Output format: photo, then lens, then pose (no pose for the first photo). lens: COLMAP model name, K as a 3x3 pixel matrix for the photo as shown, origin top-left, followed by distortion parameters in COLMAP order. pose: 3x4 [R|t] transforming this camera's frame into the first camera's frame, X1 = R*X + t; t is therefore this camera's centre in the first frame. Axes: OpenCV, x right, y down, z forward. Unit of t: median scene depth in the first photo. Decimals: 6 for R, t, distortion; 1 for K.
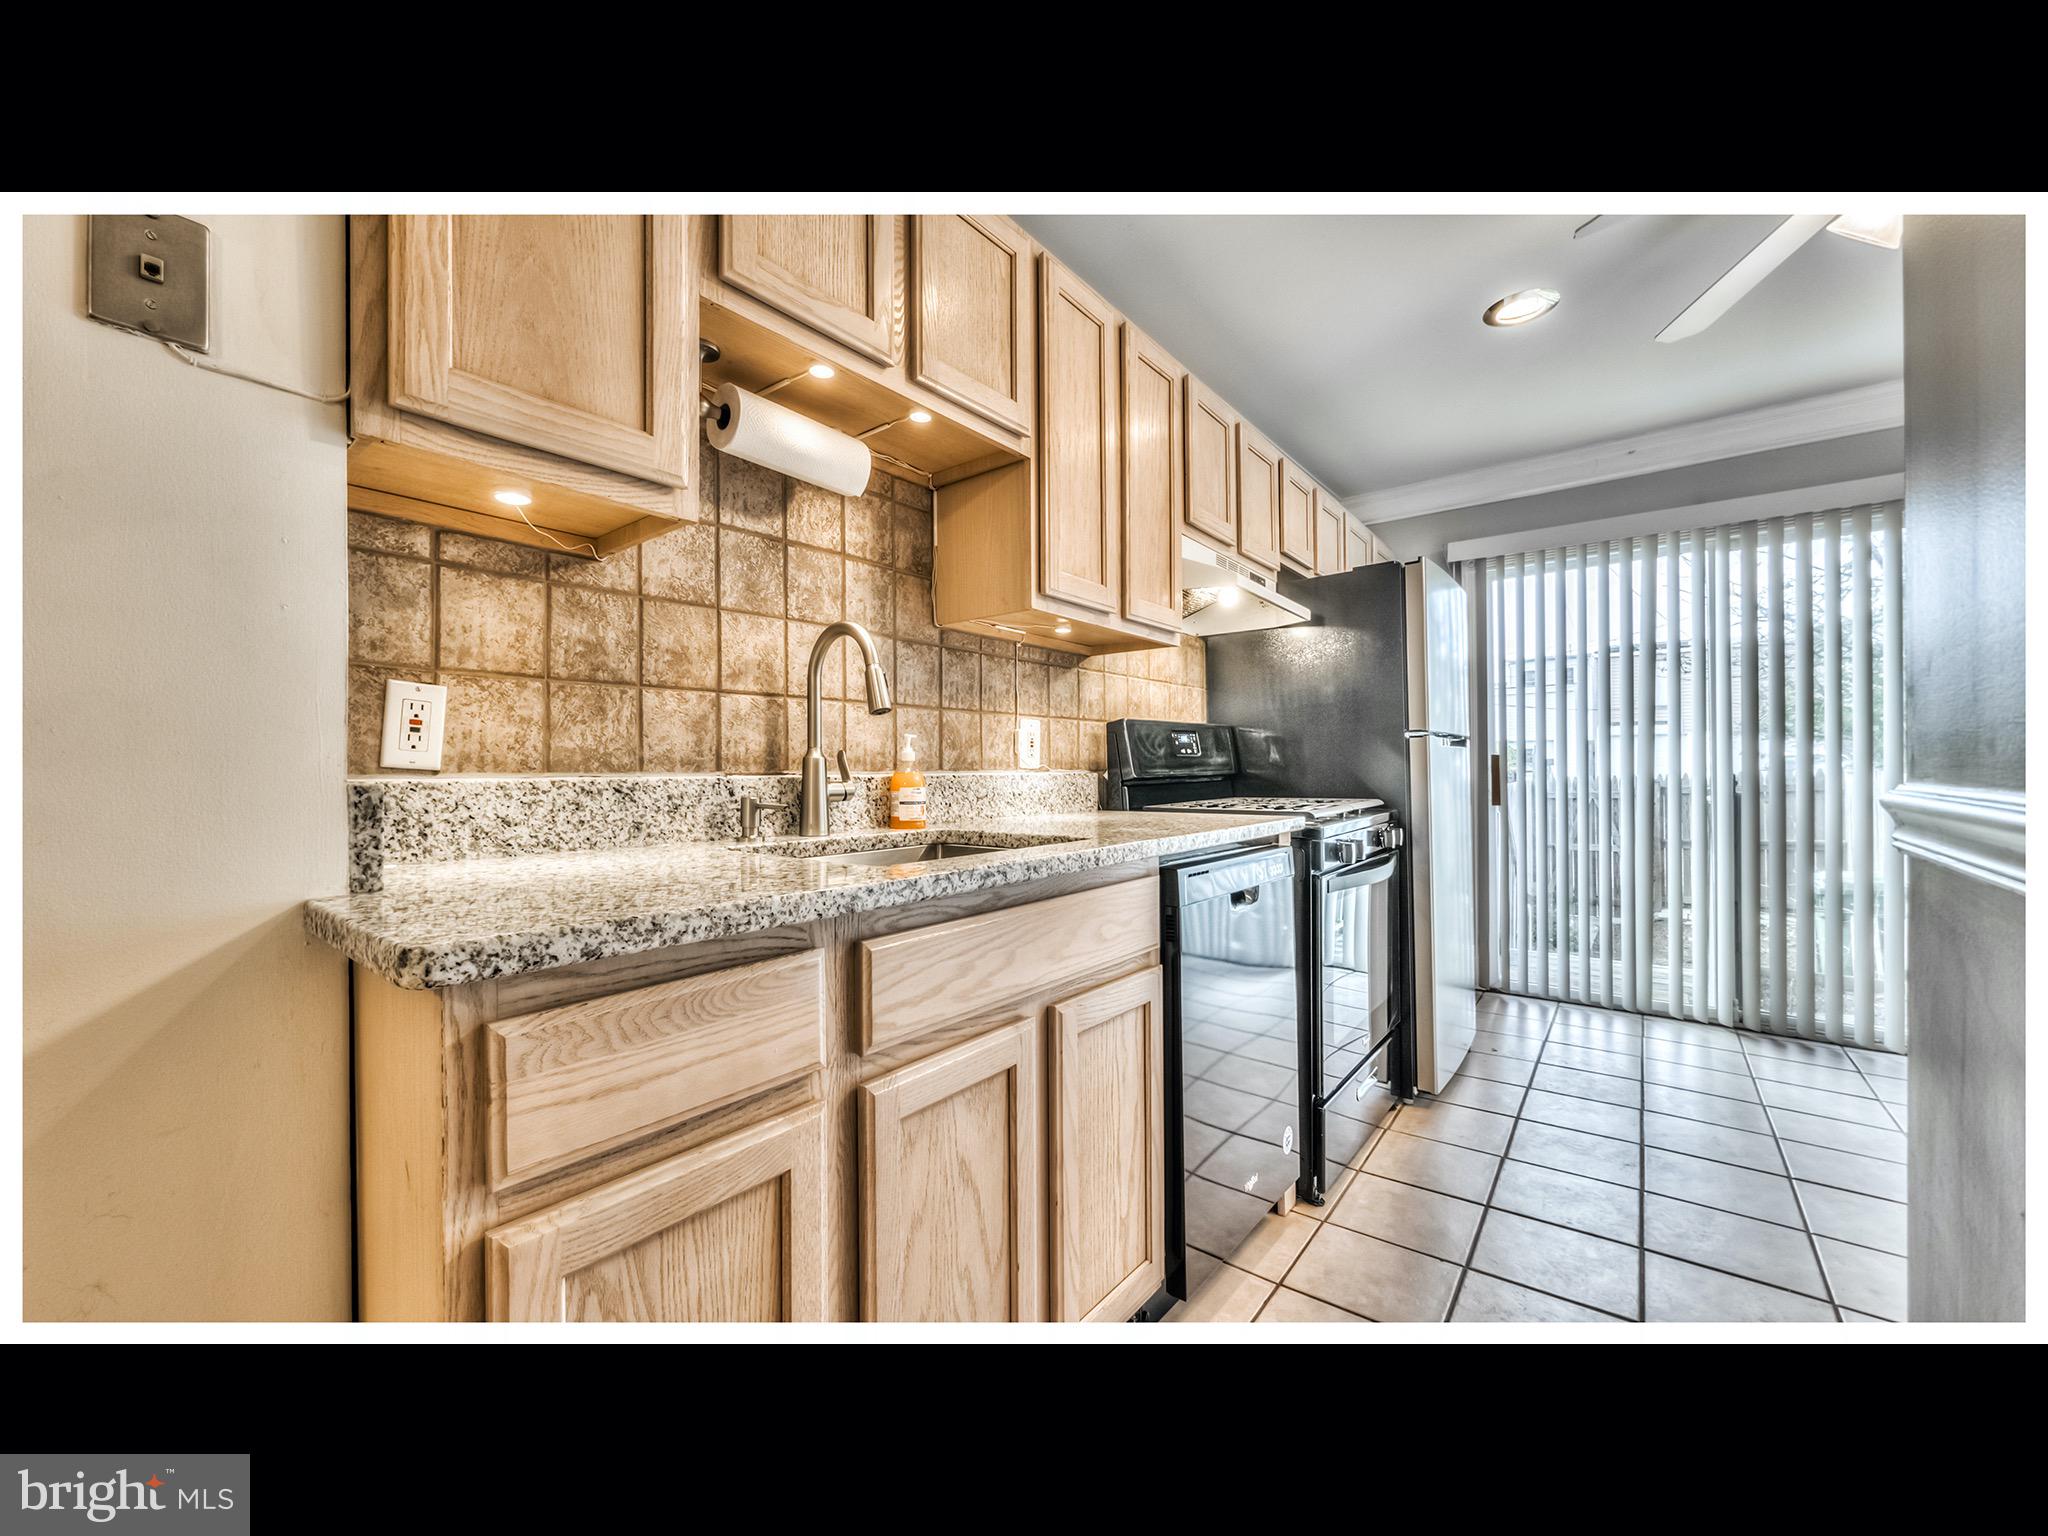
lens RADIAL K [[787.9, 0, 1025.9], [0, 787.9, 764.9], [0, 0, 1]] dist [0.000815, 0.000191]
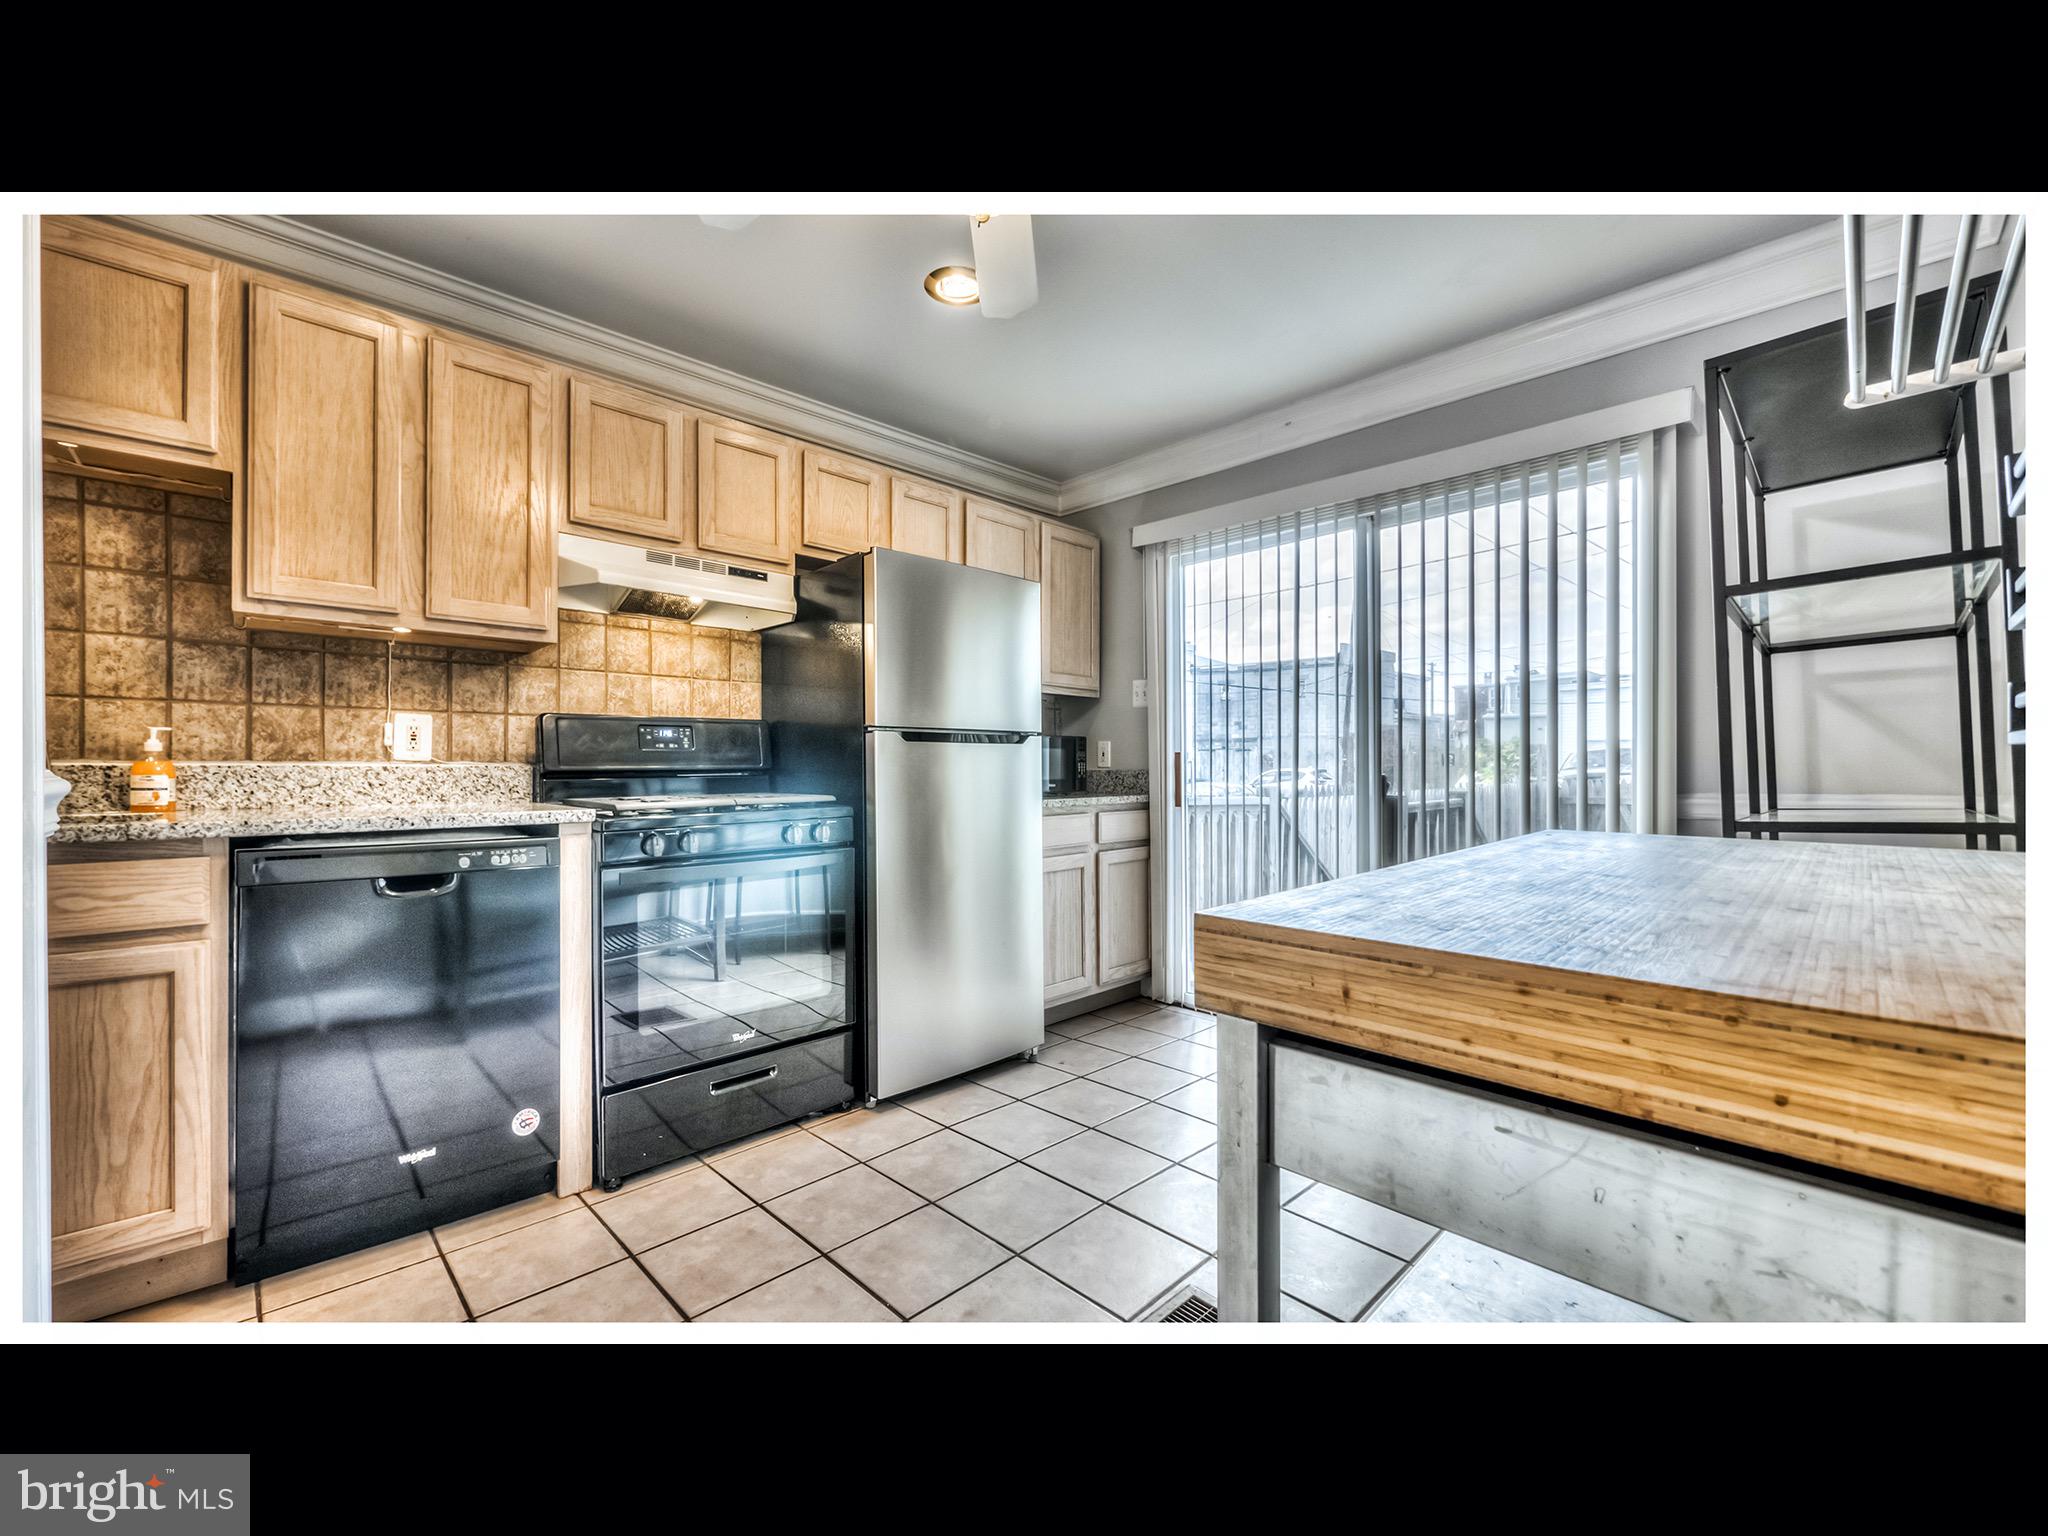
lens RADIAL K [[787.9, 0, 1011.3], [0, 787.9, 767.4], [0, 0, 1]] dist [0.000815, 0.000191]
pose [[0.990173, 0.007493, -0.139645, 1.026981], [-0.006383, 0.999944, 0.008400, 0.000073], [0.139701, -0.007426, 0.990166, 0.069467]]
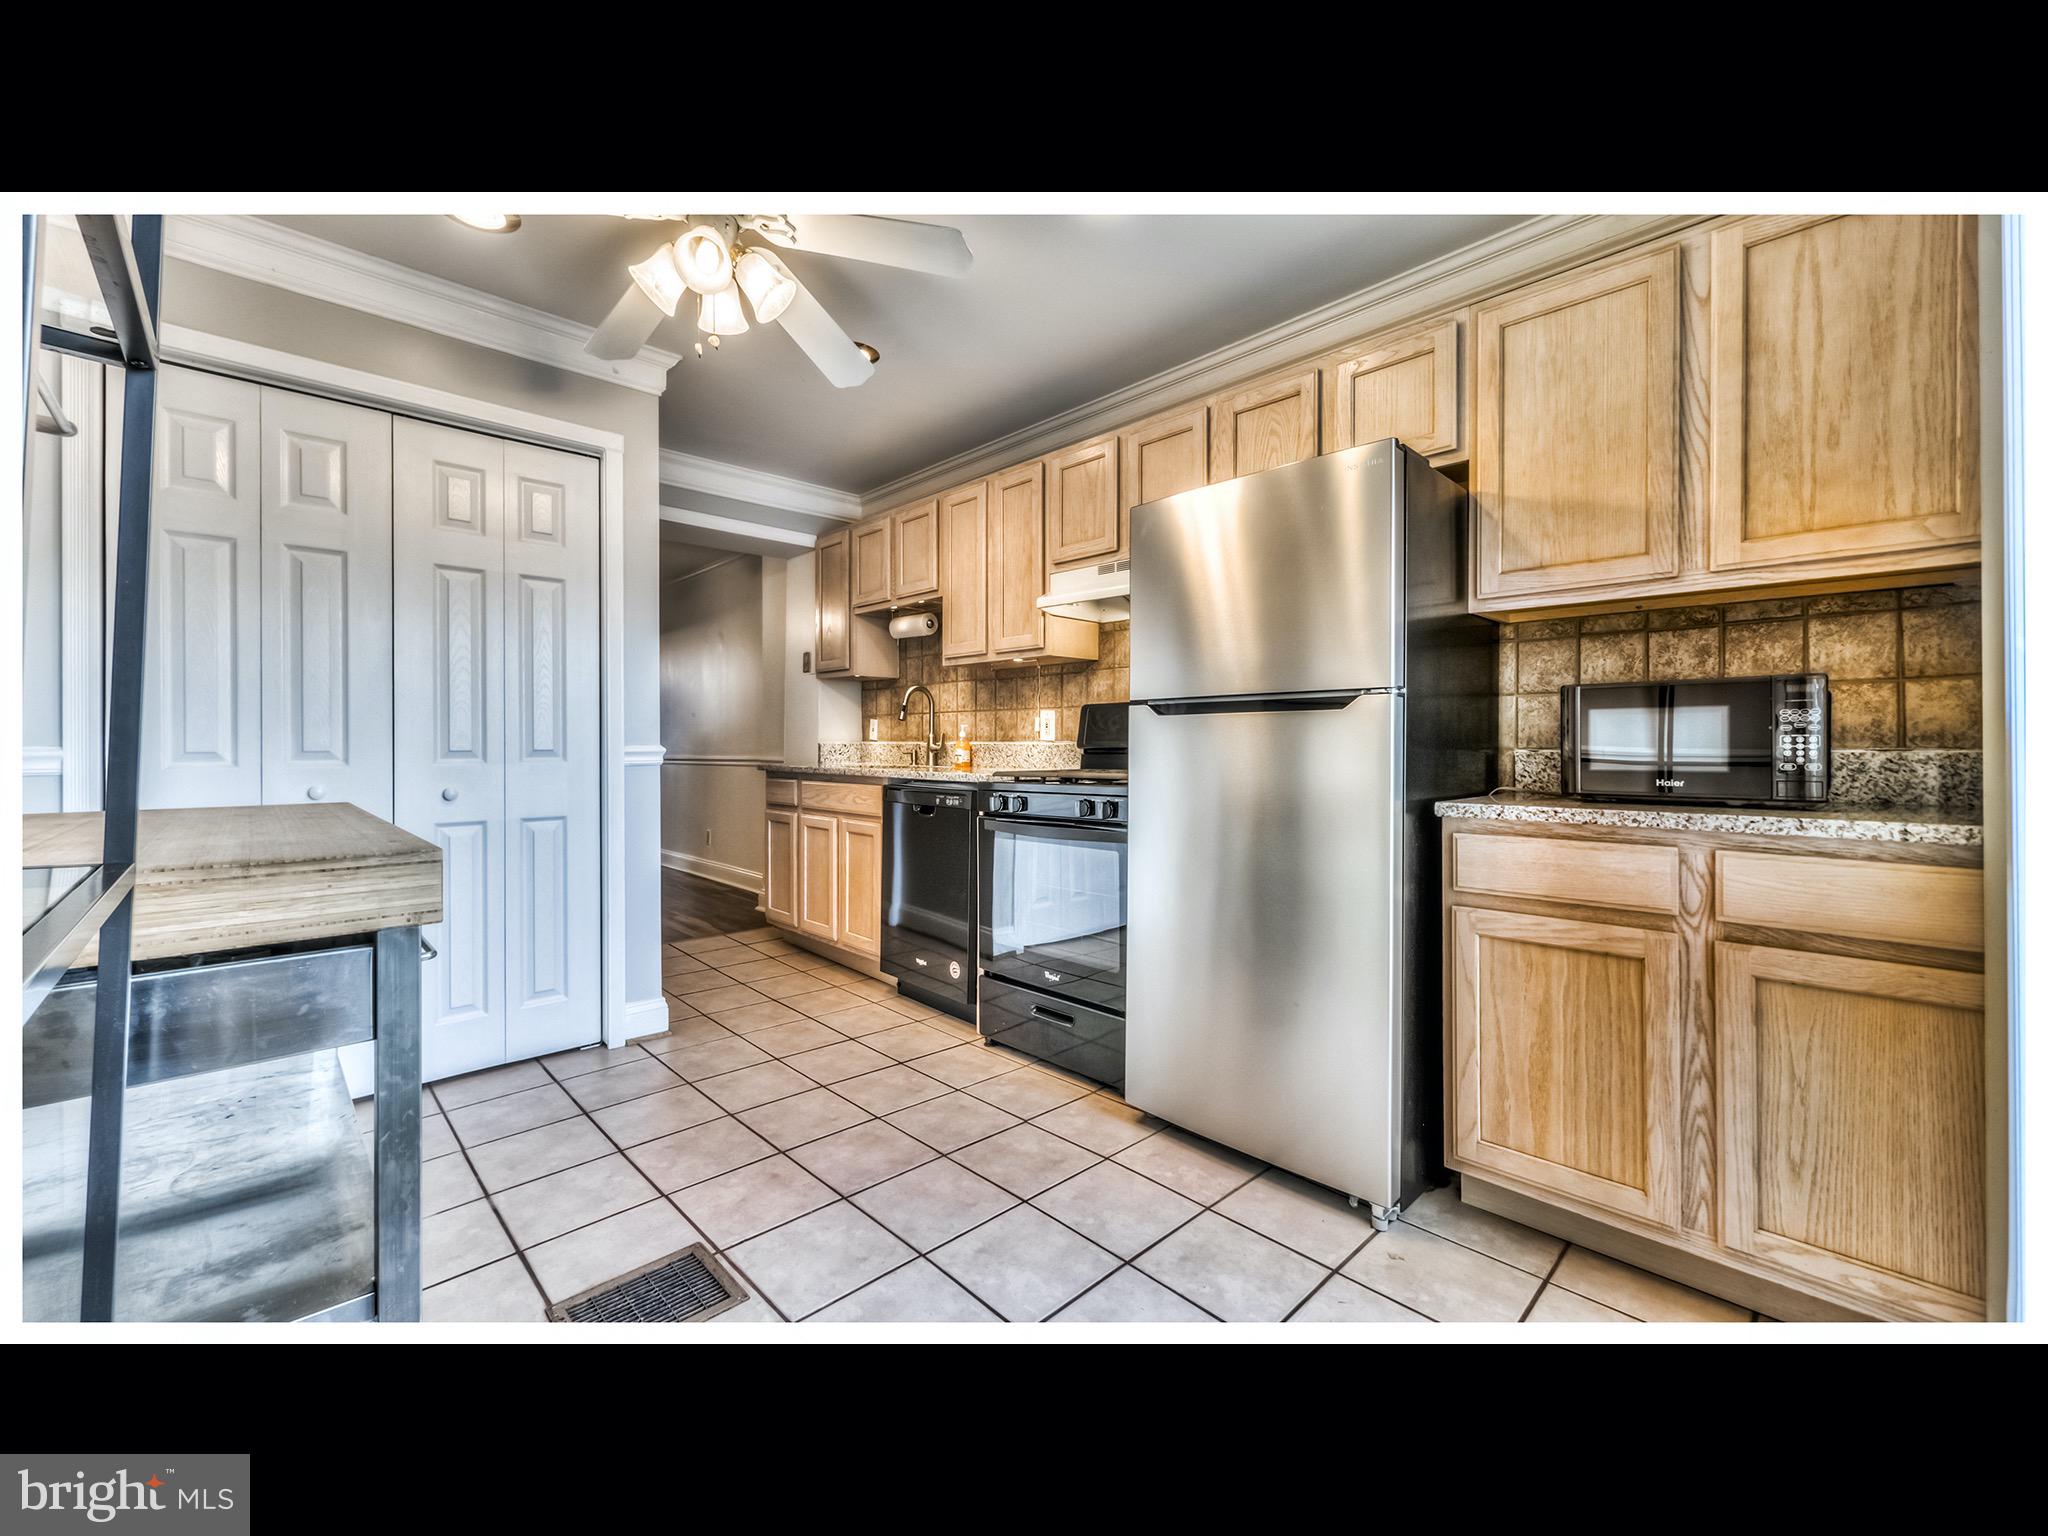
lens RADIAL K [[817.4, 0, 1029.8], [0, 817.4, 746.8], [0, 0, 1]] dist [0.000892, 0.000017]
pose [[-0.111198, 0.009353, -0.993754, 1.843358], [0.004681, 0.999950, 0.008888, 0.002969], [0.993787, -0.003663, -0.111236, 1.248396]]
